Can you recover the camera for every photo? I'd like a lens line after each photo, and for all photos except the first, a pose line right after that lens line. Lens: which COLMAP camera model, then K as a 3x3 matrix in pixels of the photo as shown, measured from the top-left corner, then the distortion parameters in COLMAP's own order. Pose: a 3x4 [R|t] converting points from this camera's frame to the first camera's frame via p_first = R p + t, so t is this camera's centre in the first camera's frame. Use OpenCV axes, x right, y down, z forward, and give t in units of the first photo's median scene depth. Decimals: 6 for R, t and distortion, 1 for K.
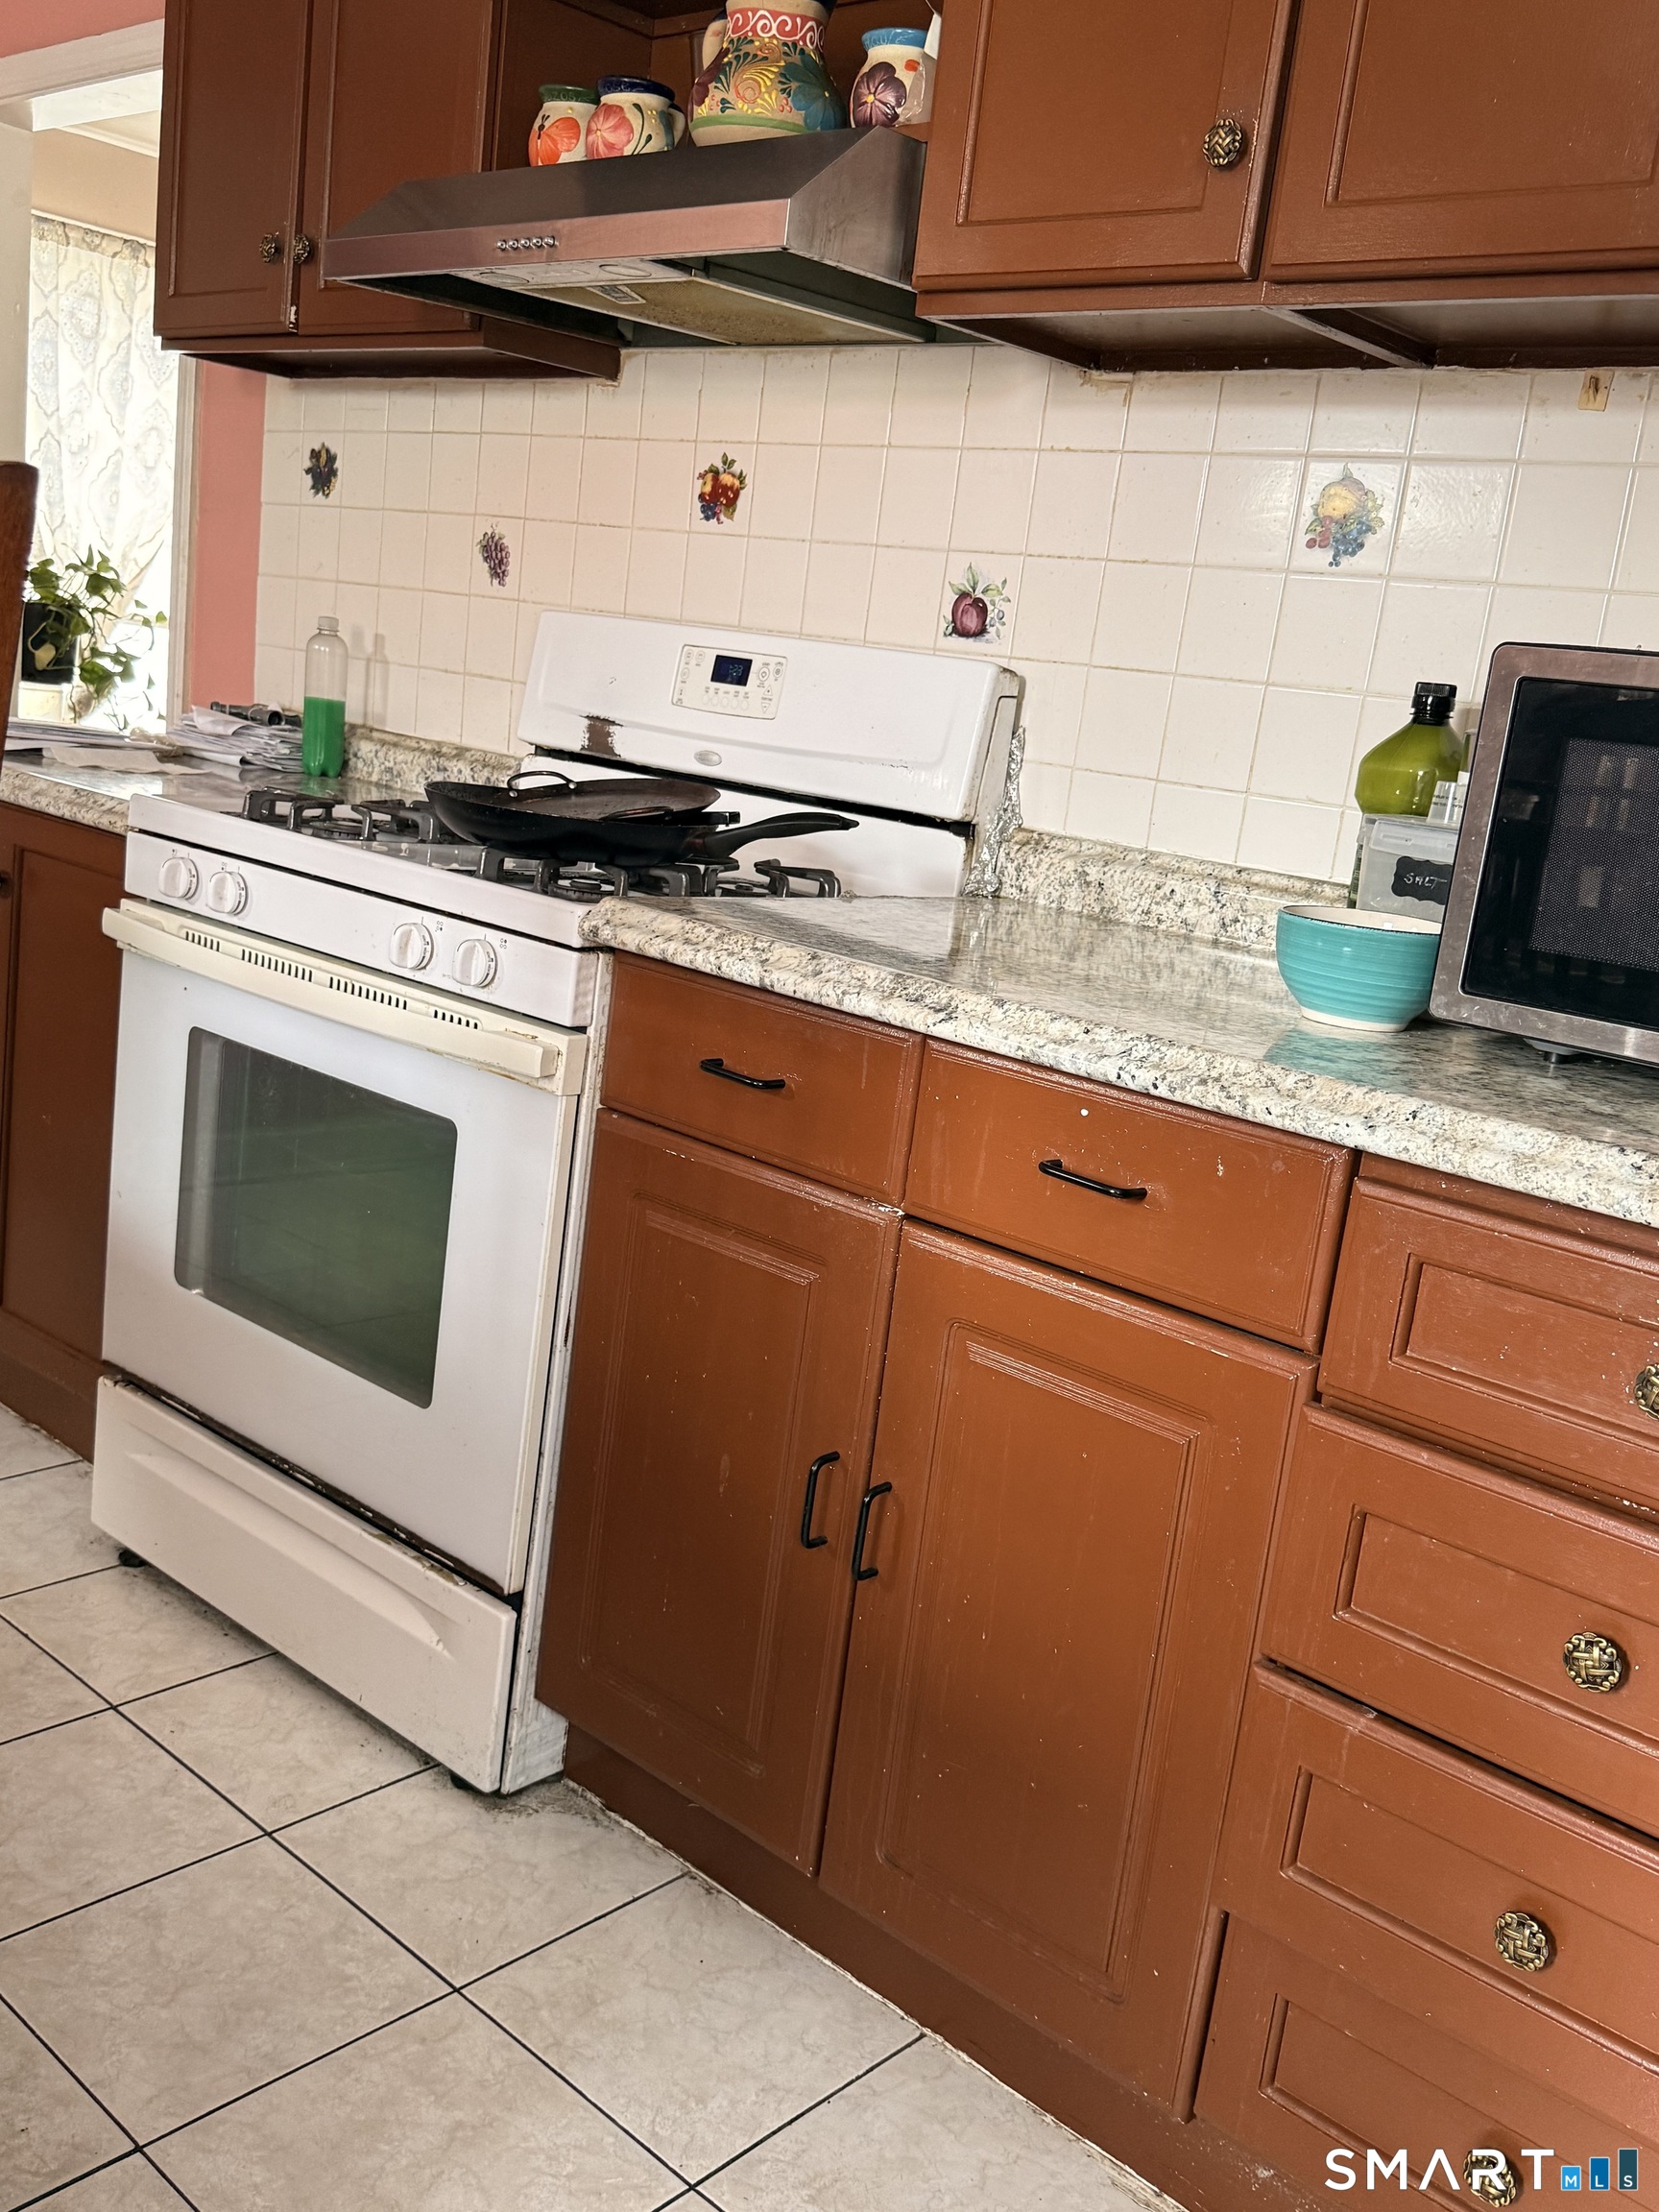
lens RADIAL K [[2070.3, 0, 818.8], [0, 2070.3, 1146.7], [0, 0, 1]] dist [0.063179, 0.000000]
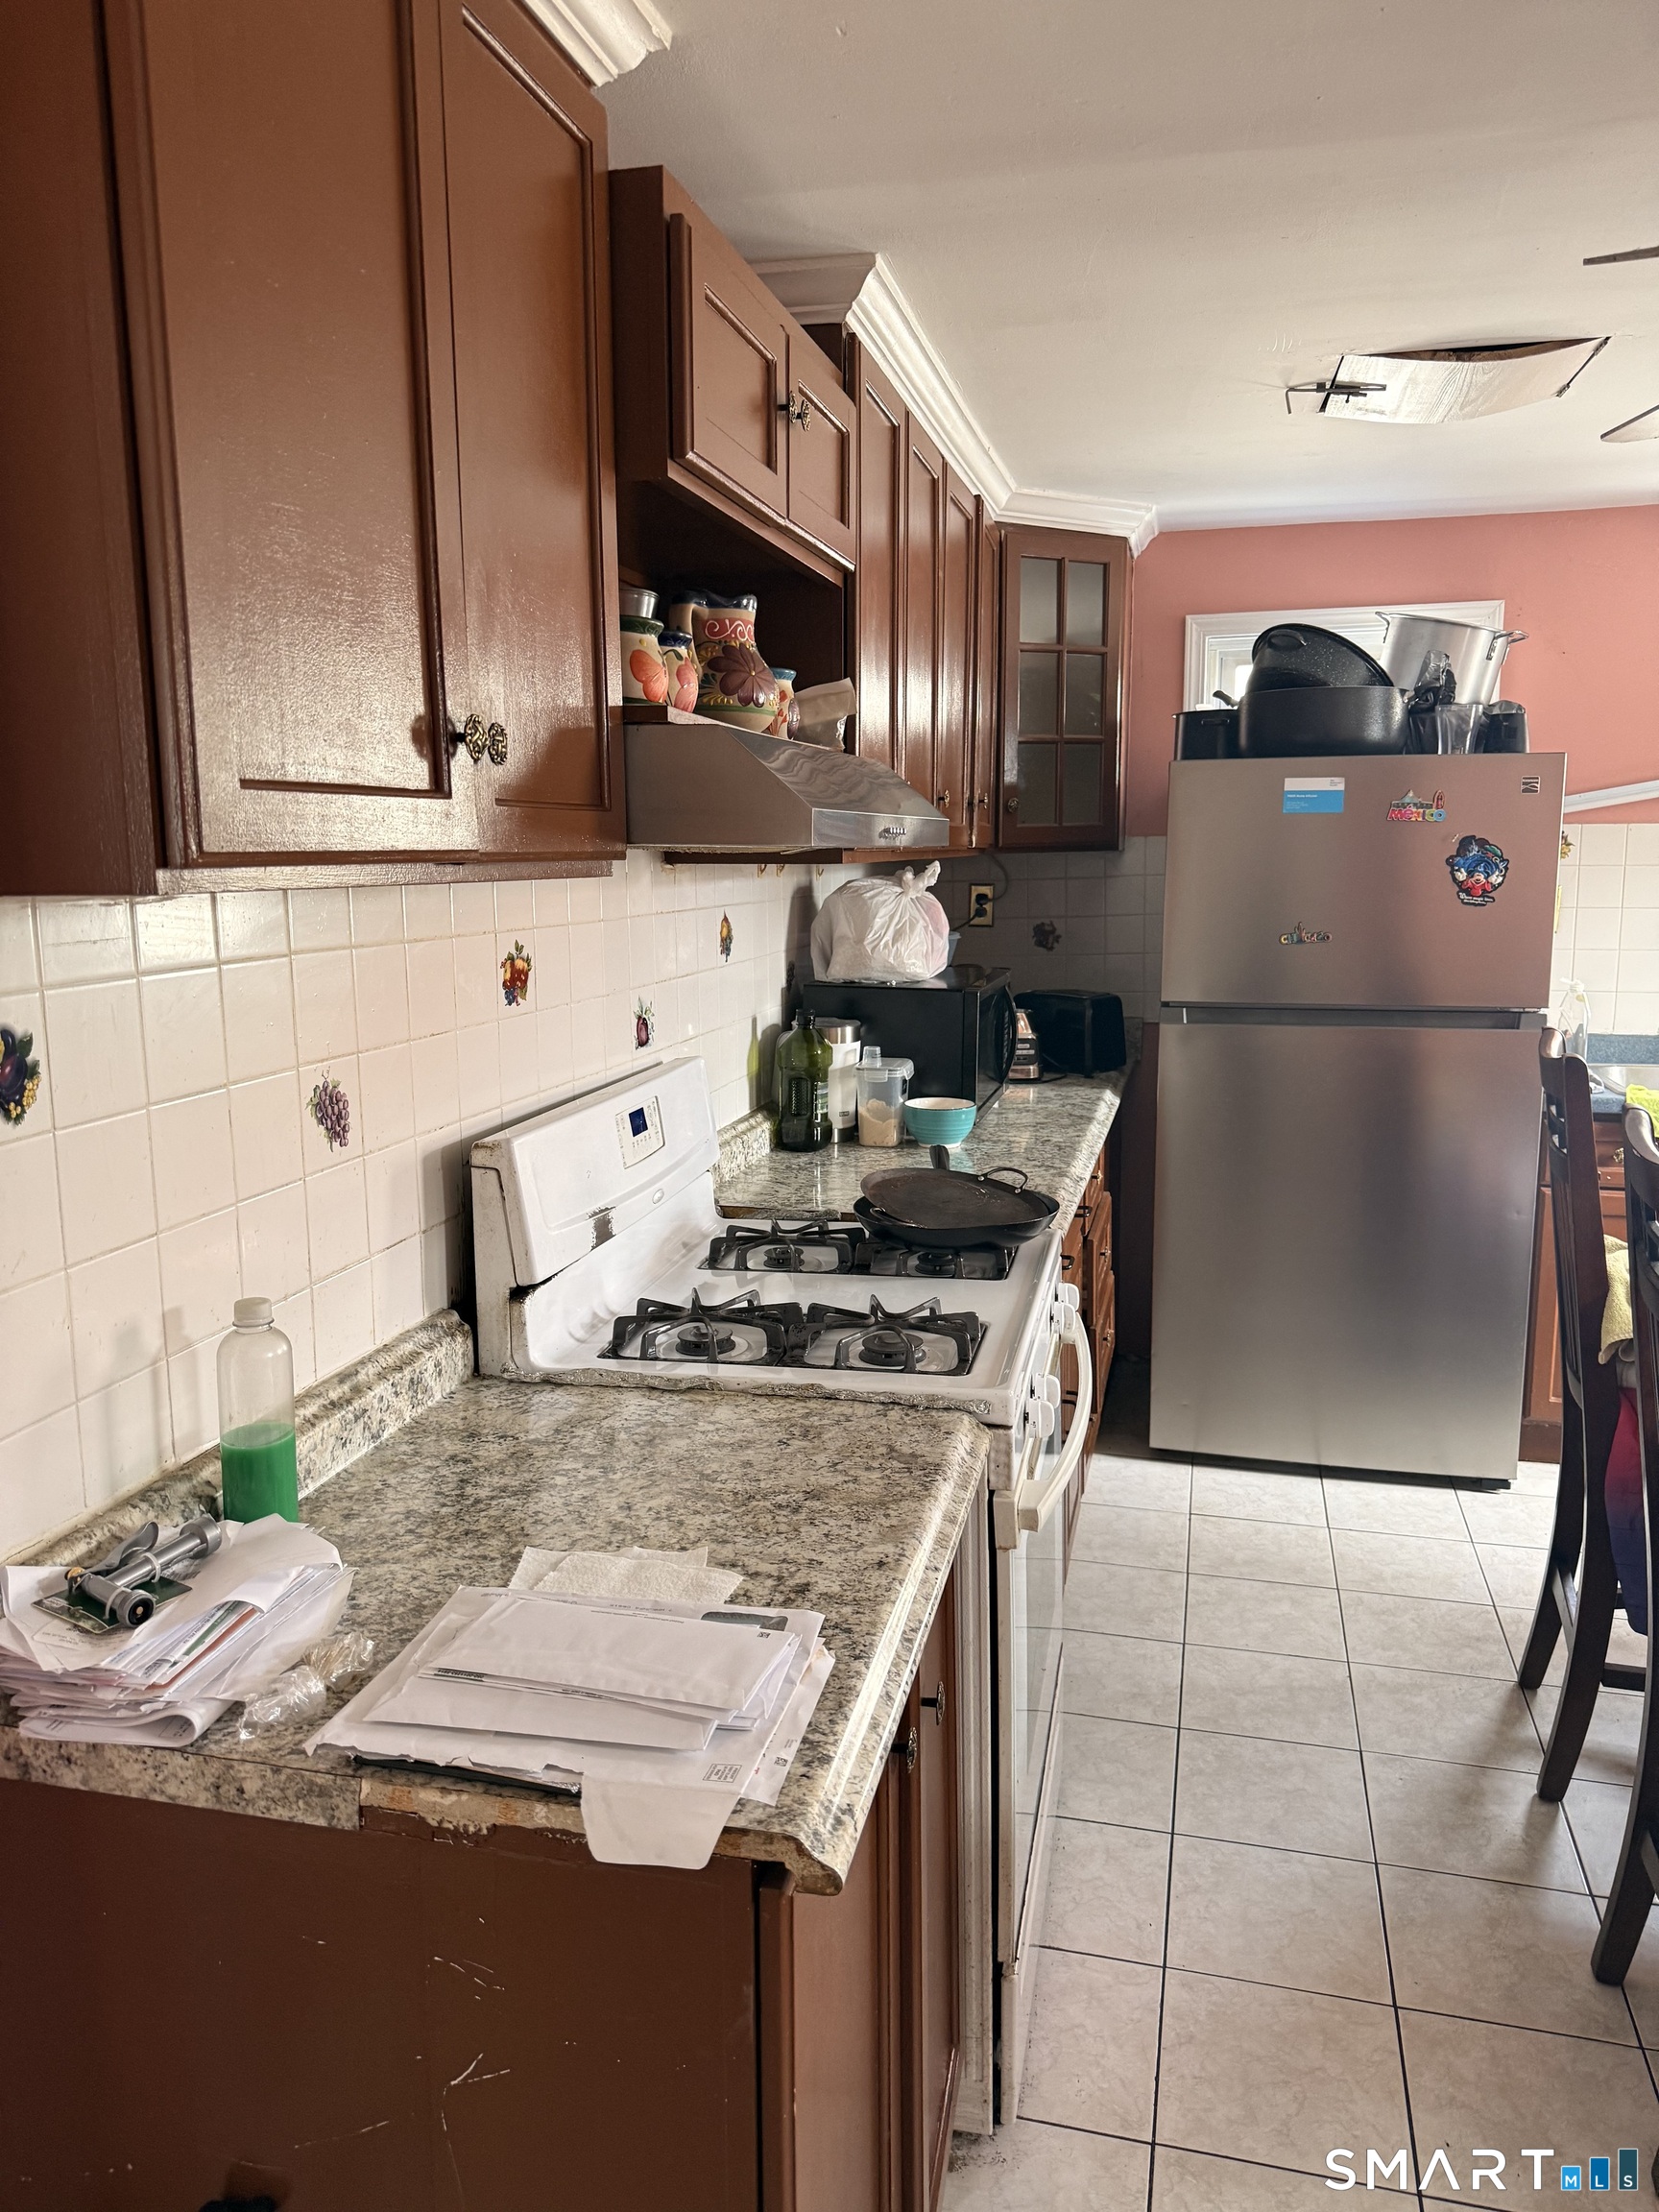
lens RADIAL K [[1578.1, 0, 811.8], [0, 1578.1, 1055.6], [0, 0, 1]] dist [0.012545, -0.016364]
pose [[-0.494207, -0.222008, 0.840519, -0.857139], [0.152012, 0.929878, 0.334990, -0.568861], [-0.855951, 0.293324, -0.425805, 1.343918]]
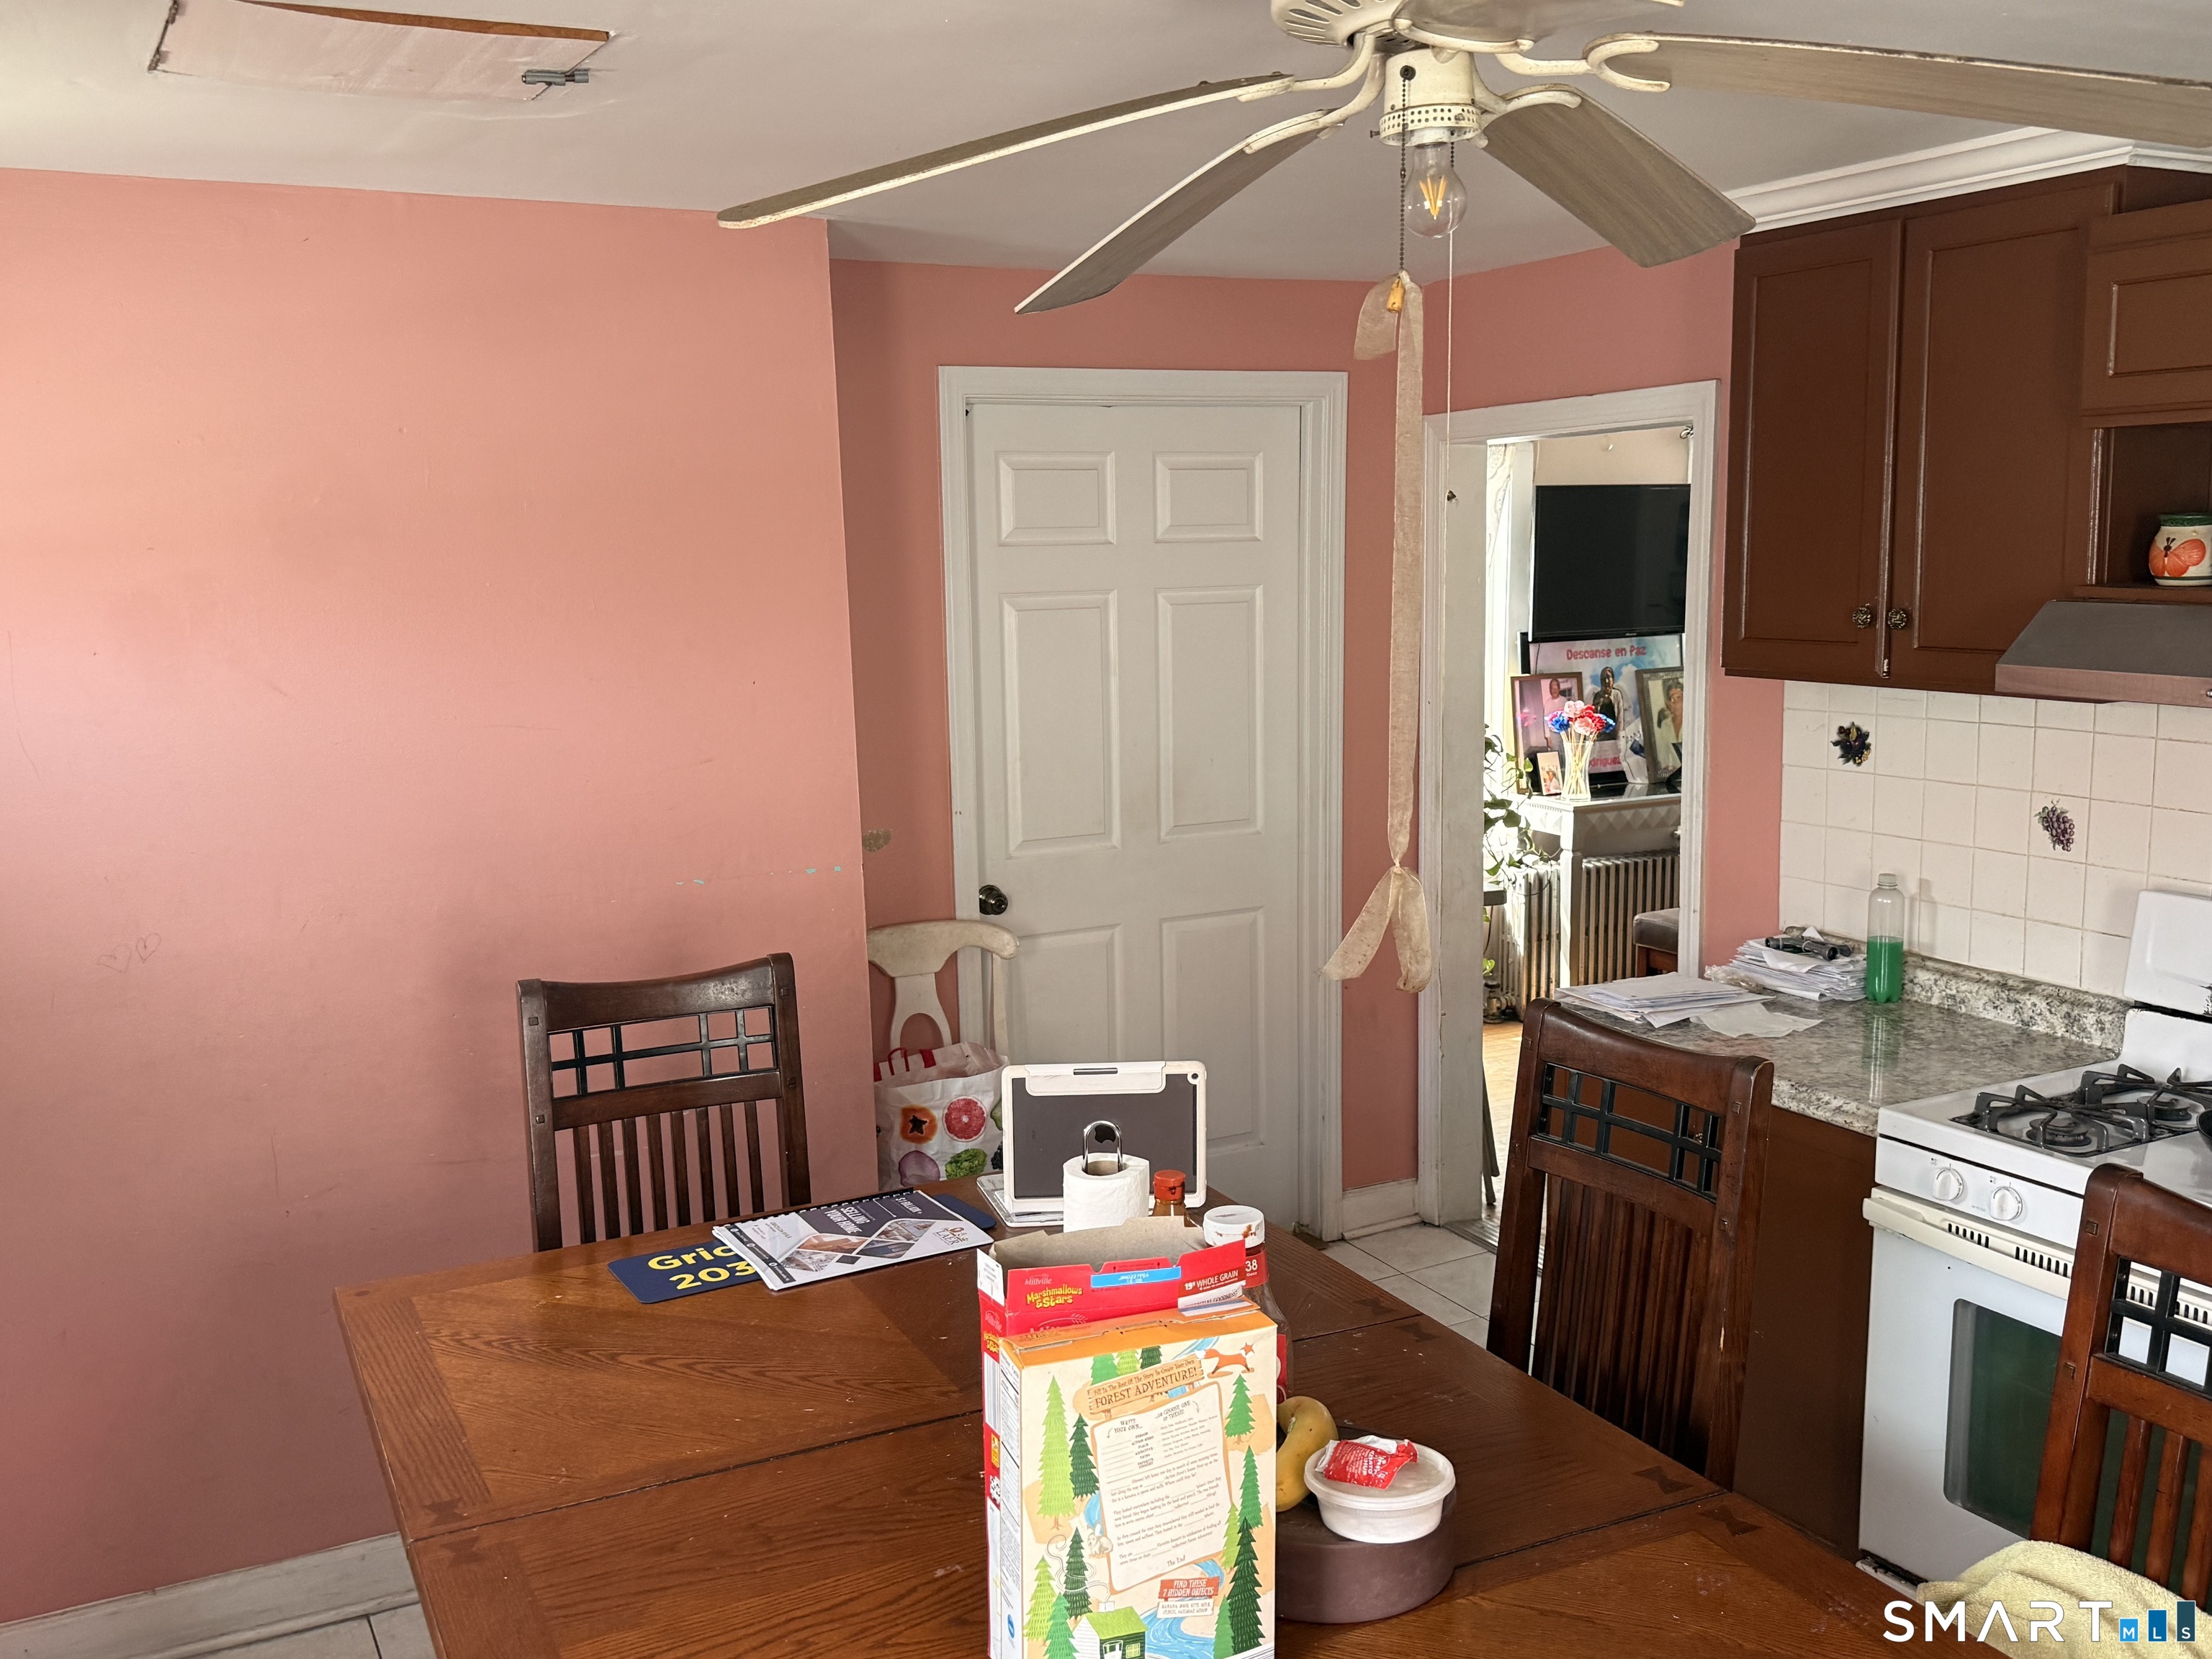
lens RADIAL K [[2070.3, 0, 1114.9], [0, 2070.3, 834.9], [0, 0, 1]] dist [0.063179, 0.000000]
pose [[0.938261, -0.082132, -0.336038, -0.320097], [0.048273, 0.992988, -0.107914, -0.217431], [0.342545, 0.085030, 0.935646, -0.375948]]
